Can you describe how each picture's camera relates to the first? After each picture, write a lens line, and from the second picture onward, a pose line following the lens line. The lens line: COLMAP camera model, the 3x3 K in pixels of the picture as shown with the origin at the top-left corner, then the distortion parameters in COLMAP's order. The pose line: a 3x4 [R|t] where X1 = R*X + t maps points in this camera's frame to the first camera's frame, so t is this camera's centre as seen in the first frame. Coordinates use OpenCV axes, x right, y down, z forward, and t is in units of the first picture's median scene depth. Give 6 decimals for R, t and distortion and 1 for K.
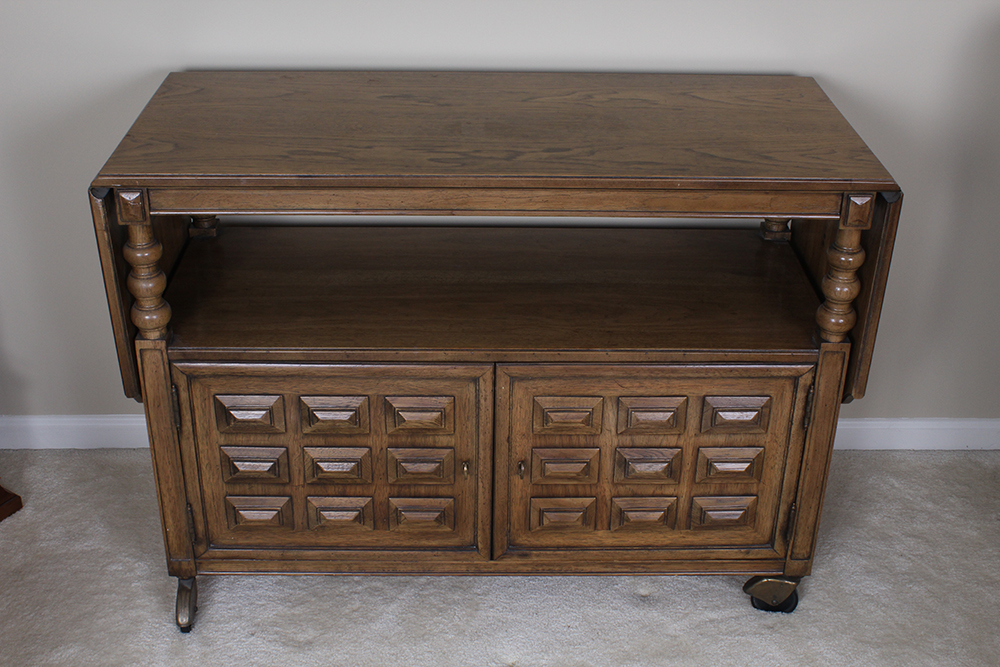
lens RADIAL K [[1234.9, 0, 497.1], [0, 1234.9, 338.3], [0, 0, 1]] dist [-0.070378, 0.000000]
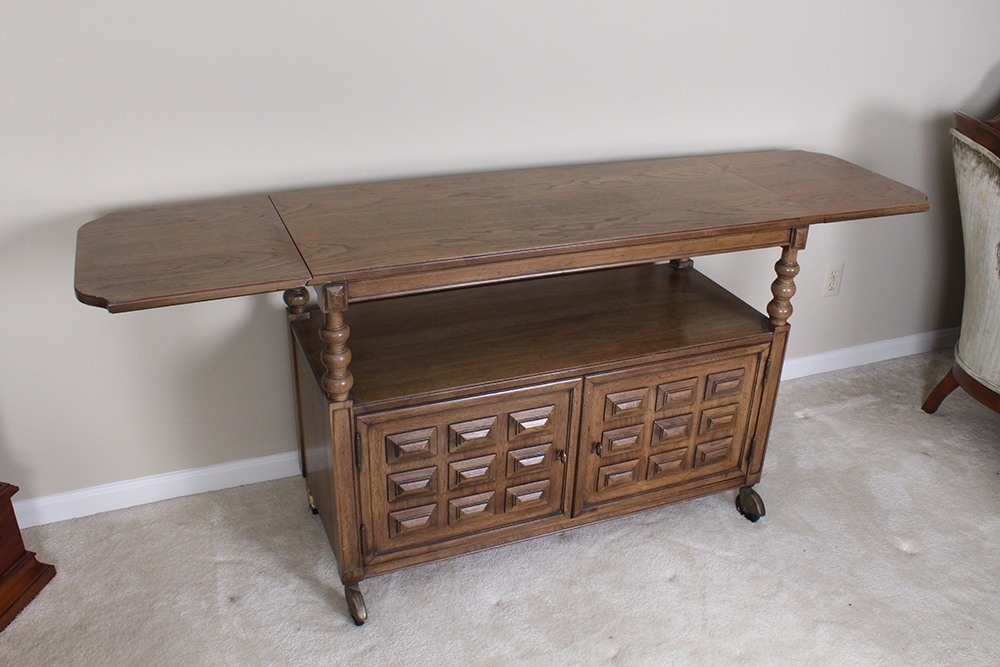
lens RADIAL K [[884.7, 0, 493.8], [0, 884.7, 339.6], [0, 0, 1]] dist [-0.147658, 0.108755]
pose [[0.935183, -0.150034, 0.320814, -0.390136], [0.158636, 0.987337, -0.000683, -0.033891], [-0.316649, 0.051531, 0.947142, 0.082376]]
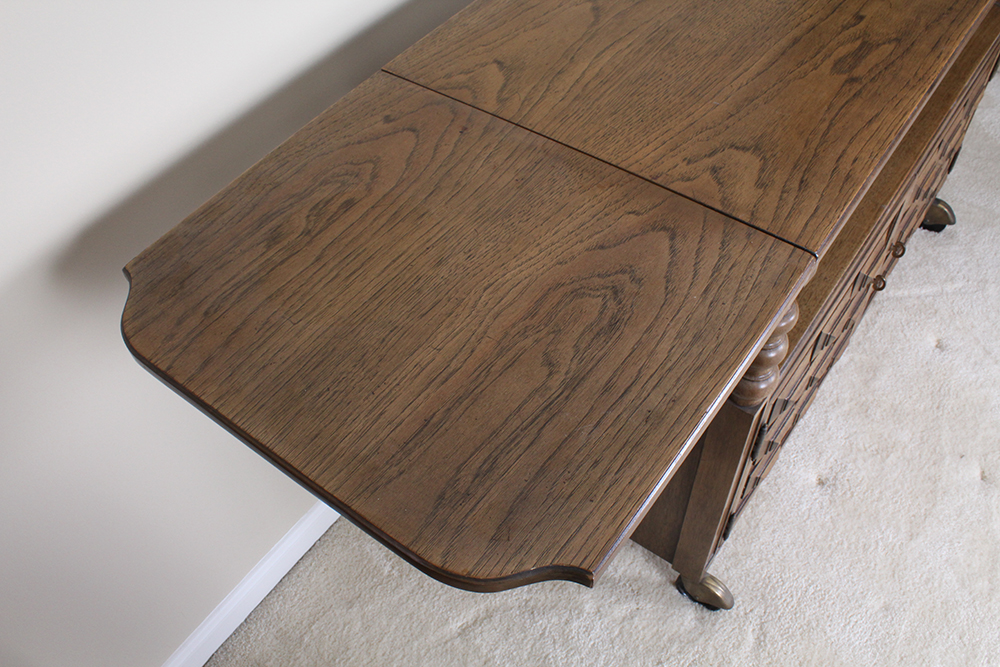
lens RADIAL K [[884.7, 0, 508.6], [0, 884.7, 338.4], [0, 0, 1]] dist [-0.147658, 0.108755]
pose [[0.609335, -0.638055, 0.470741, -0.556911], [0.423598, 0.763815, 0.486983, -0.321845], [-0.670281, -0.097330, 0.735697, 0.678065]]
